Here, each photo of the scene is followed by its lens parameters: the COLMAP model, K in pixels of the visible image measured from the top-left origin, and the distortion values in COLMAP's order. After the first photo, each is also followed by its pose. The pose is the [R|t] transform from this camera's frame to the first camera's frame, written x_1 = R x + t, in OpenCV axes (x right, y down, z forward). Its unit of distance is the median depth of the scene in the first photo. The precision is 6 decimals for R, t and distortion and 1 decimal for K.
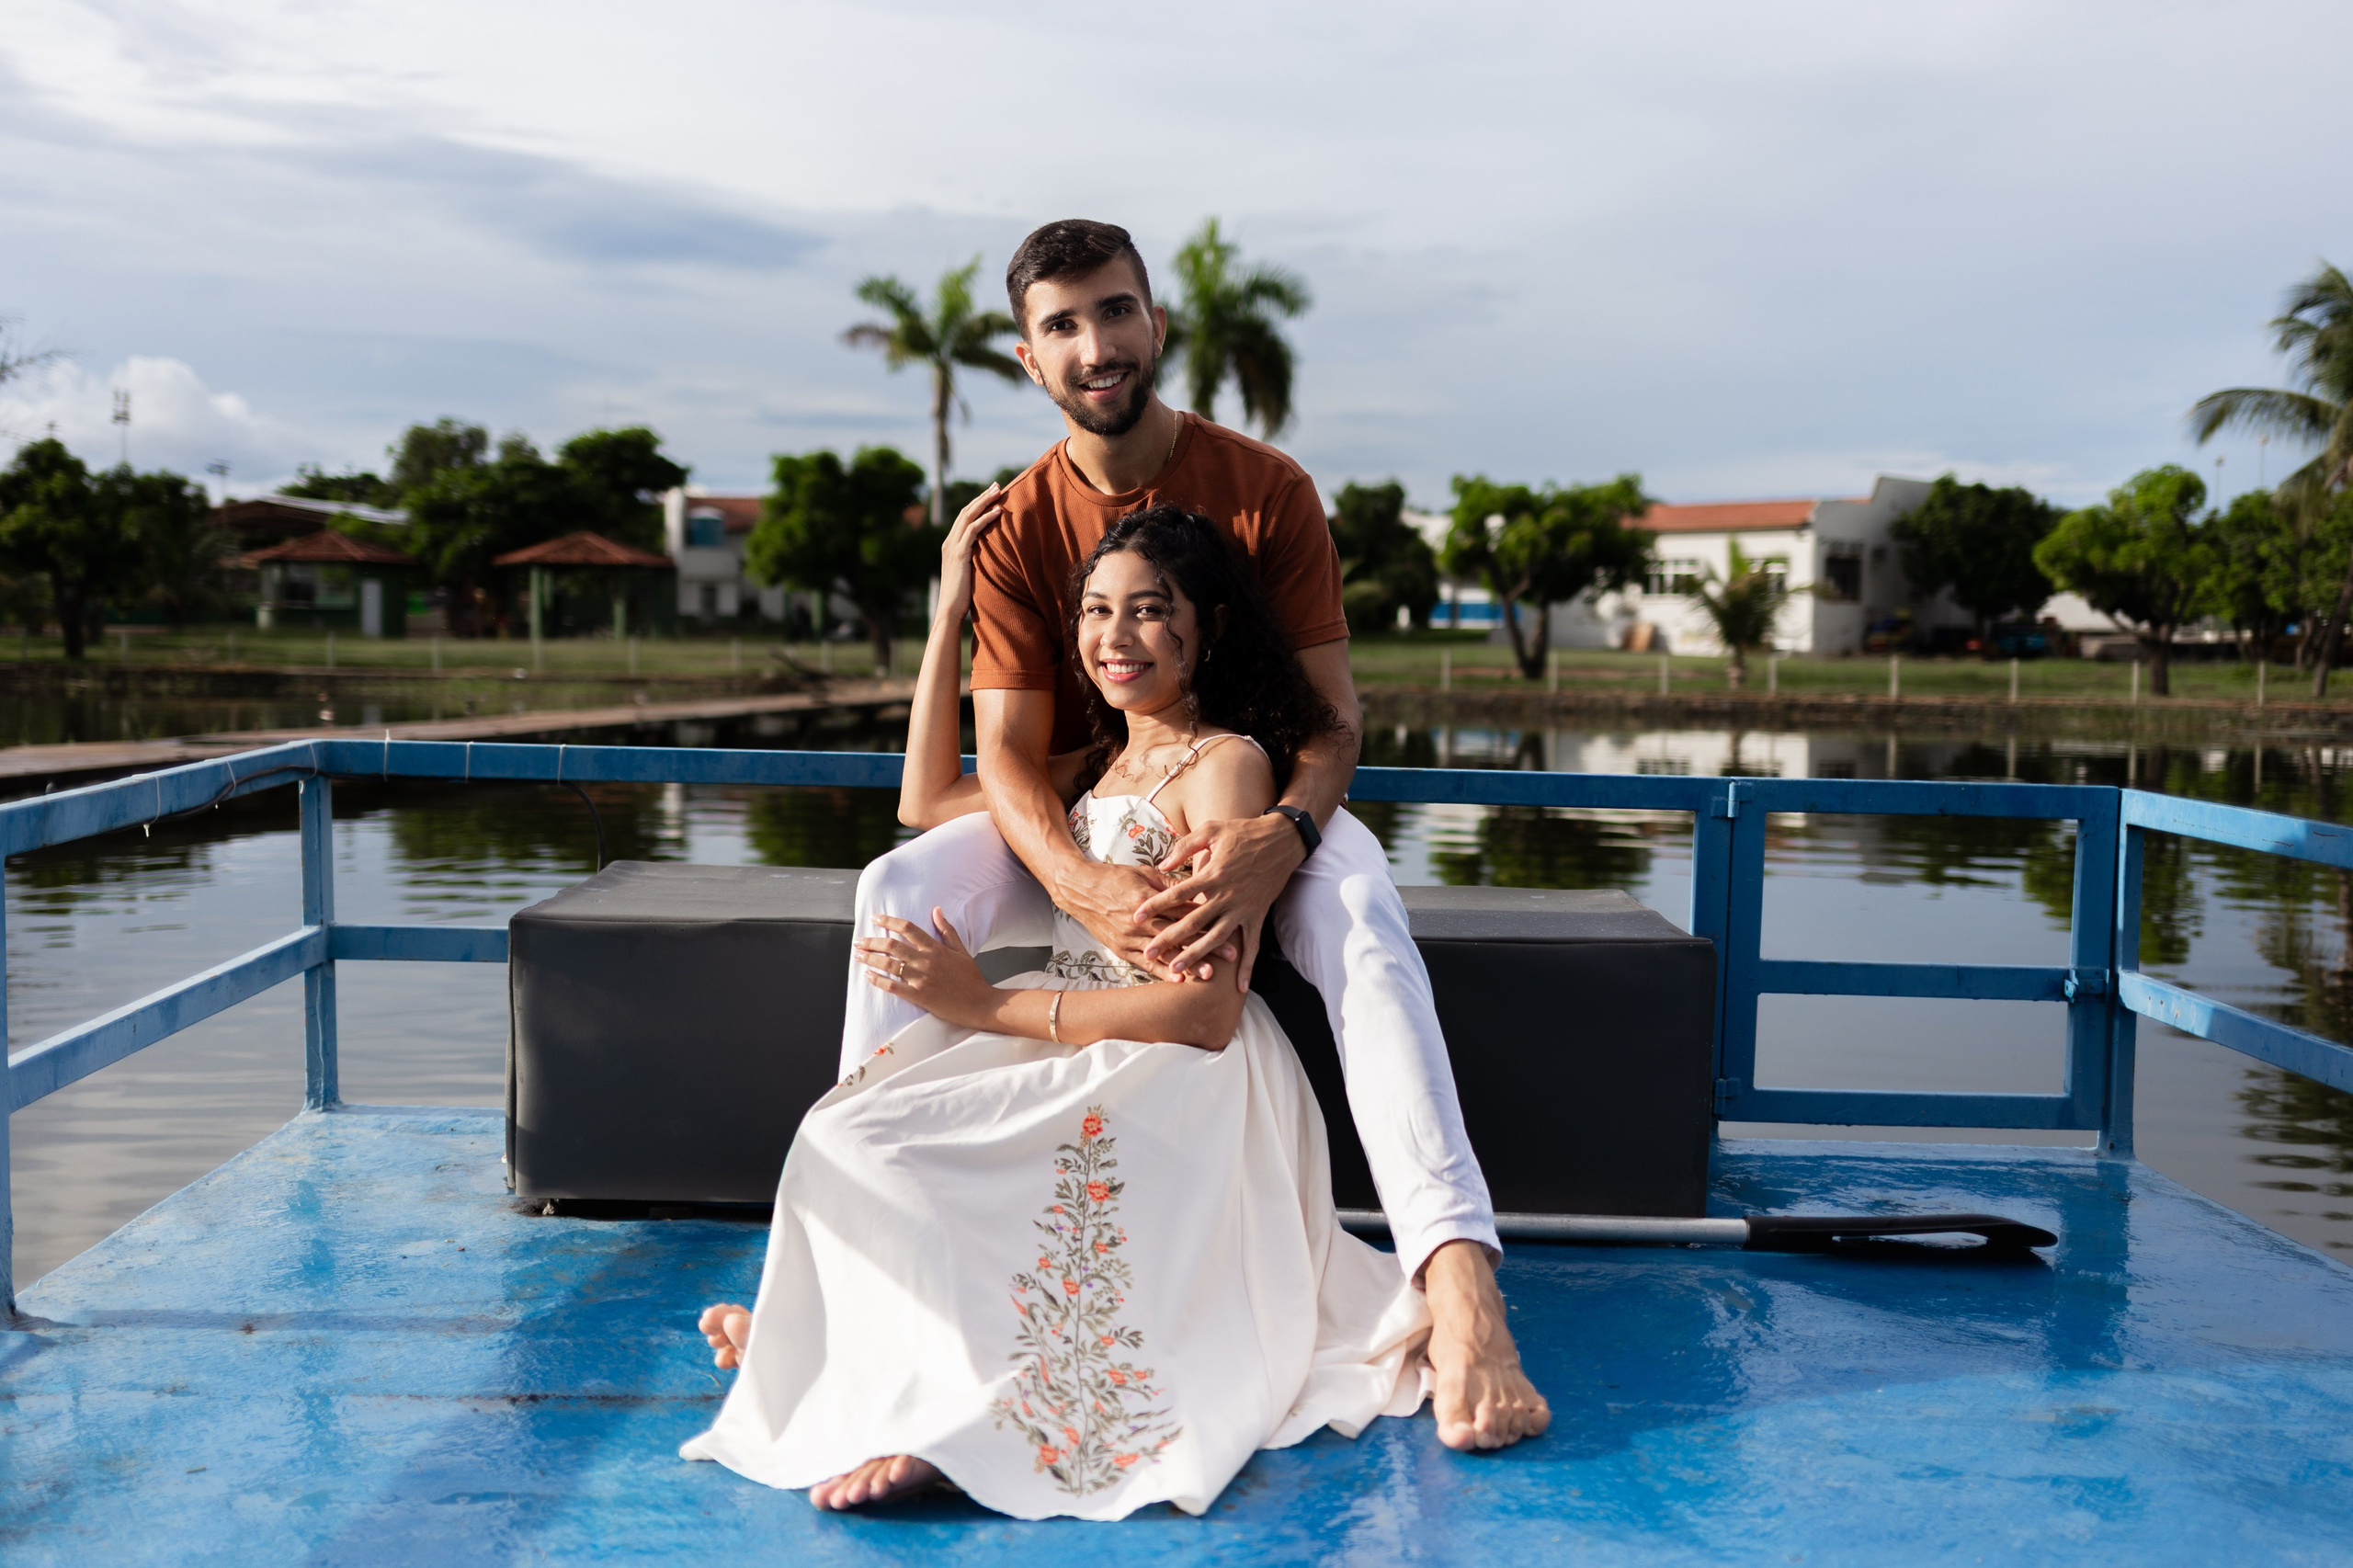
lens RADIAL K [[2297.3, 0, 1165.1], [0, 2297.3, 789.9], [0, 0, 1]] dist [0.016580, 0.000000]
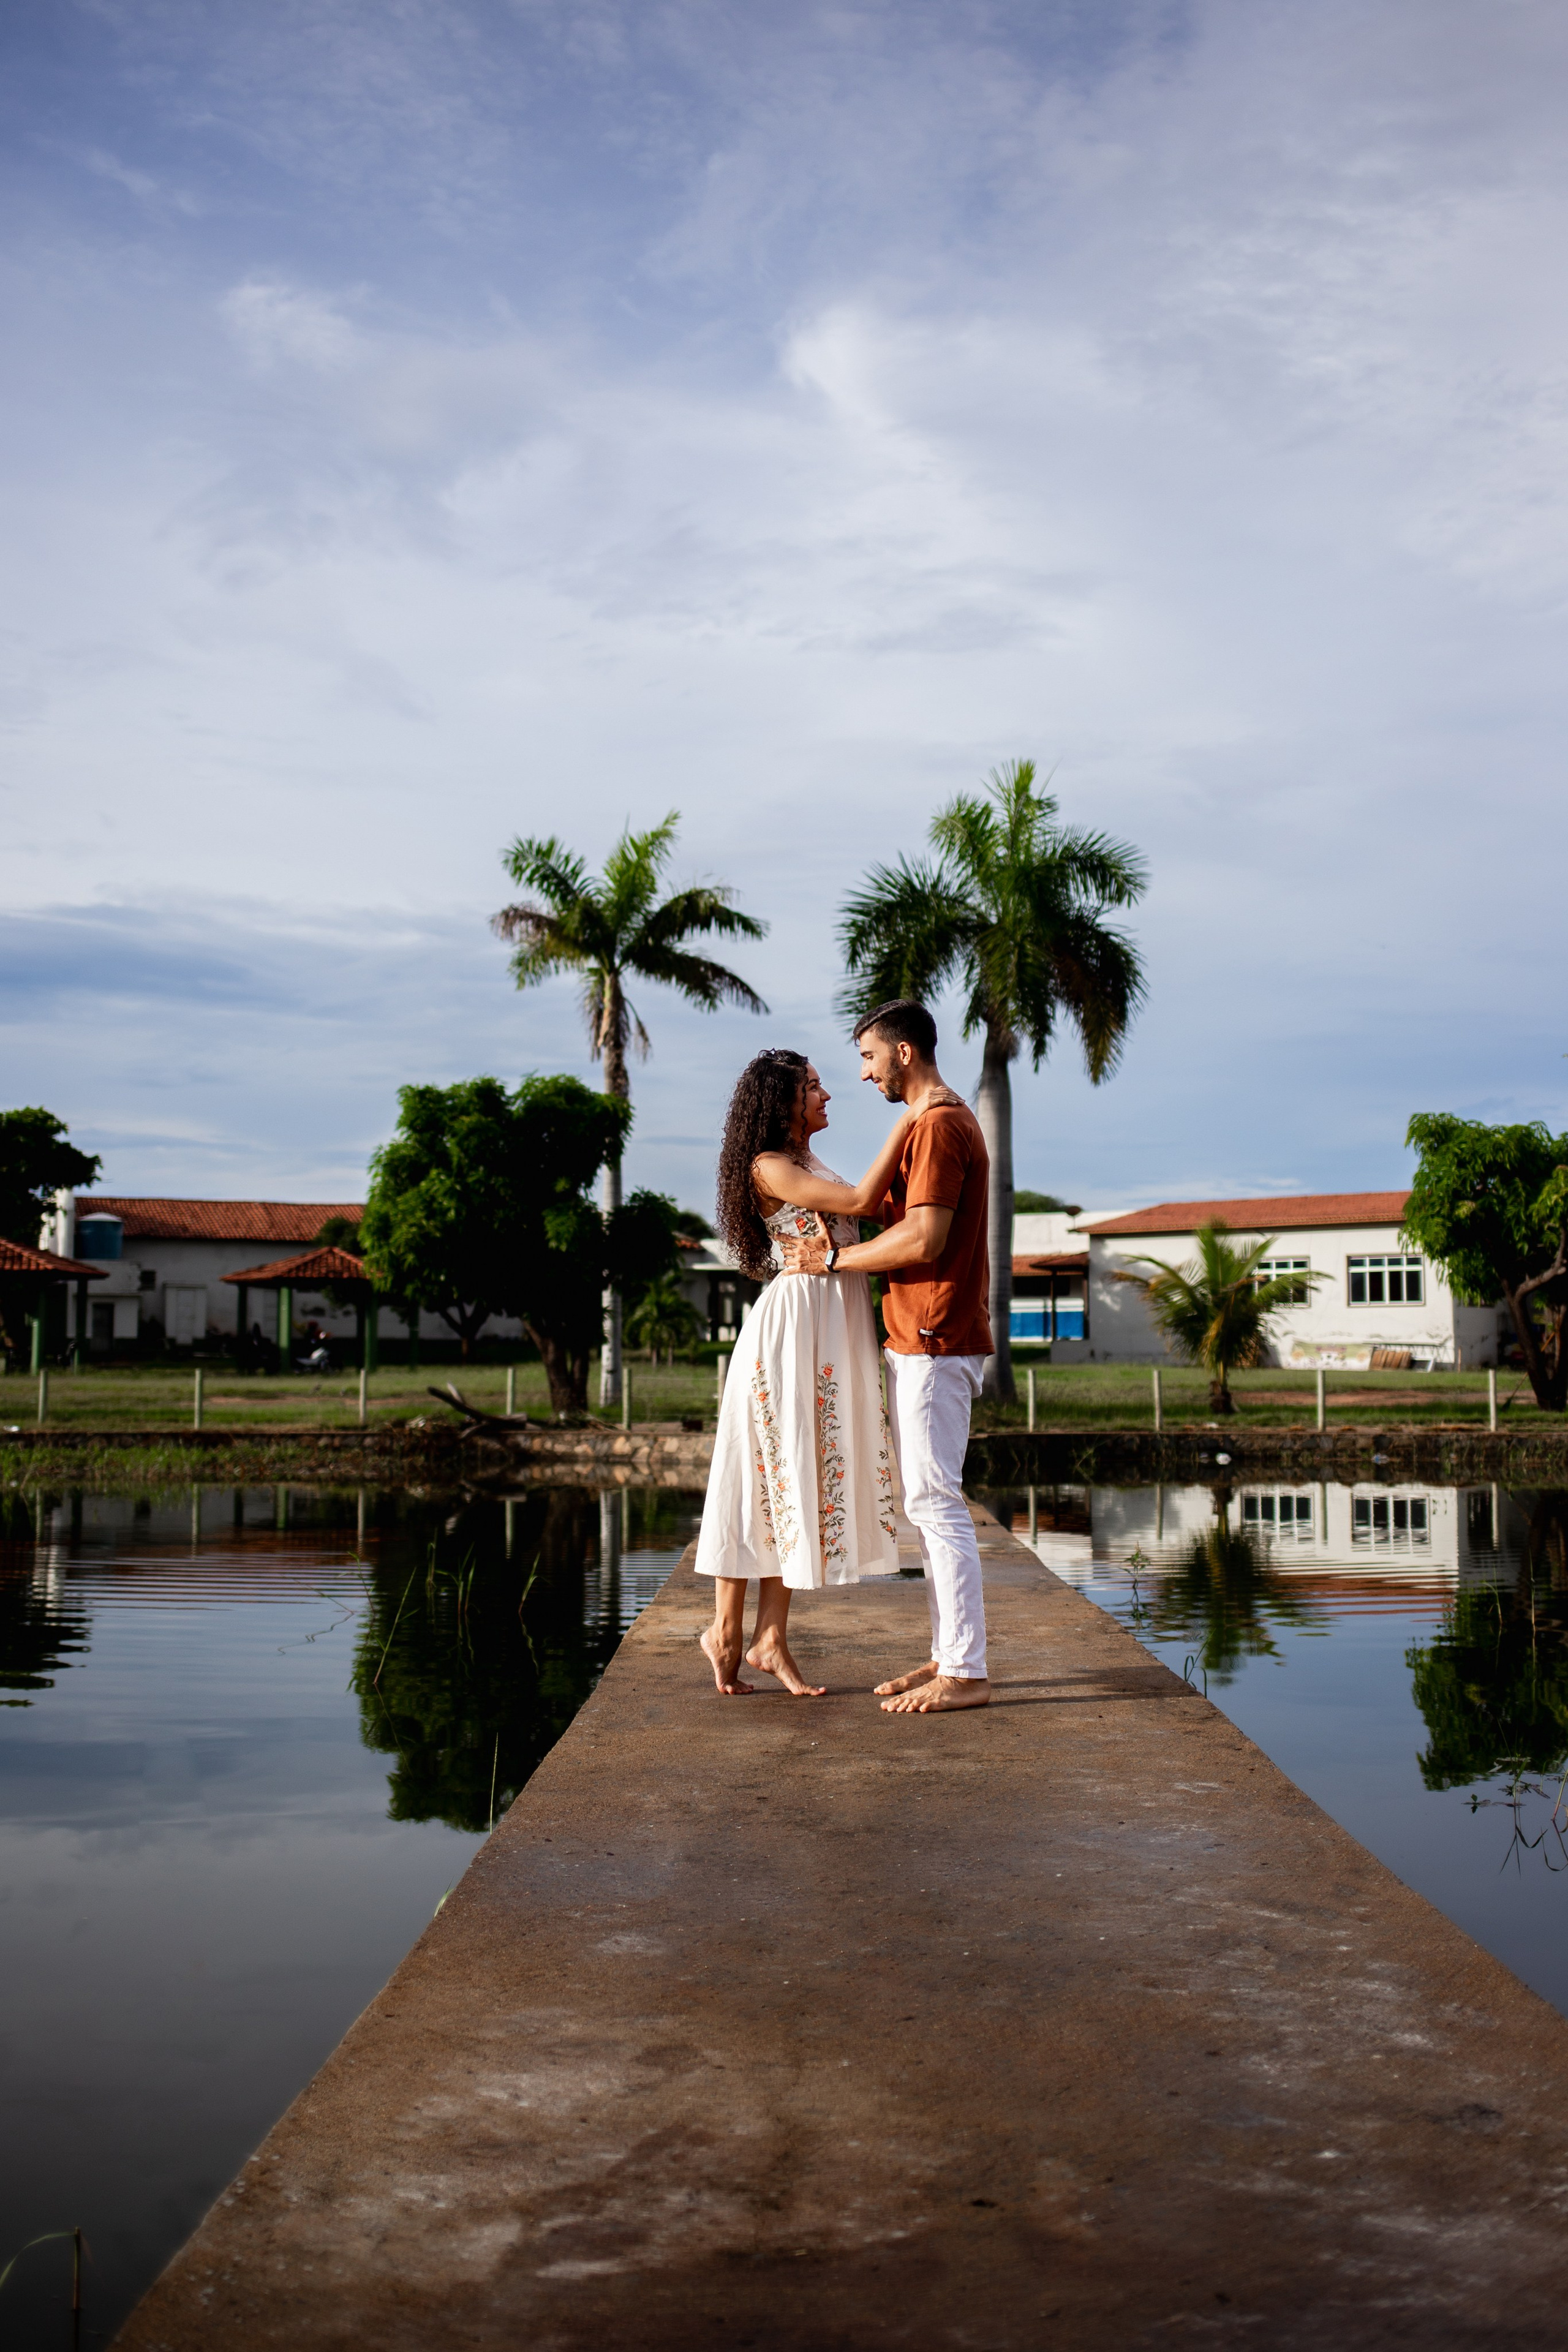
lens RADIAL K [[2296.3, 0, 797.7], [0, 2296.3, 1172.5], [0, 0, 1]] dist [0.016580, 0.000000]
pose [[0.990265, -0.003345, 0.139156, -0.139328], [0.023838, 0.989018, -0.145857, -0.020052], [-0.137140, 0.147754, 0.979470, 0.315631]]
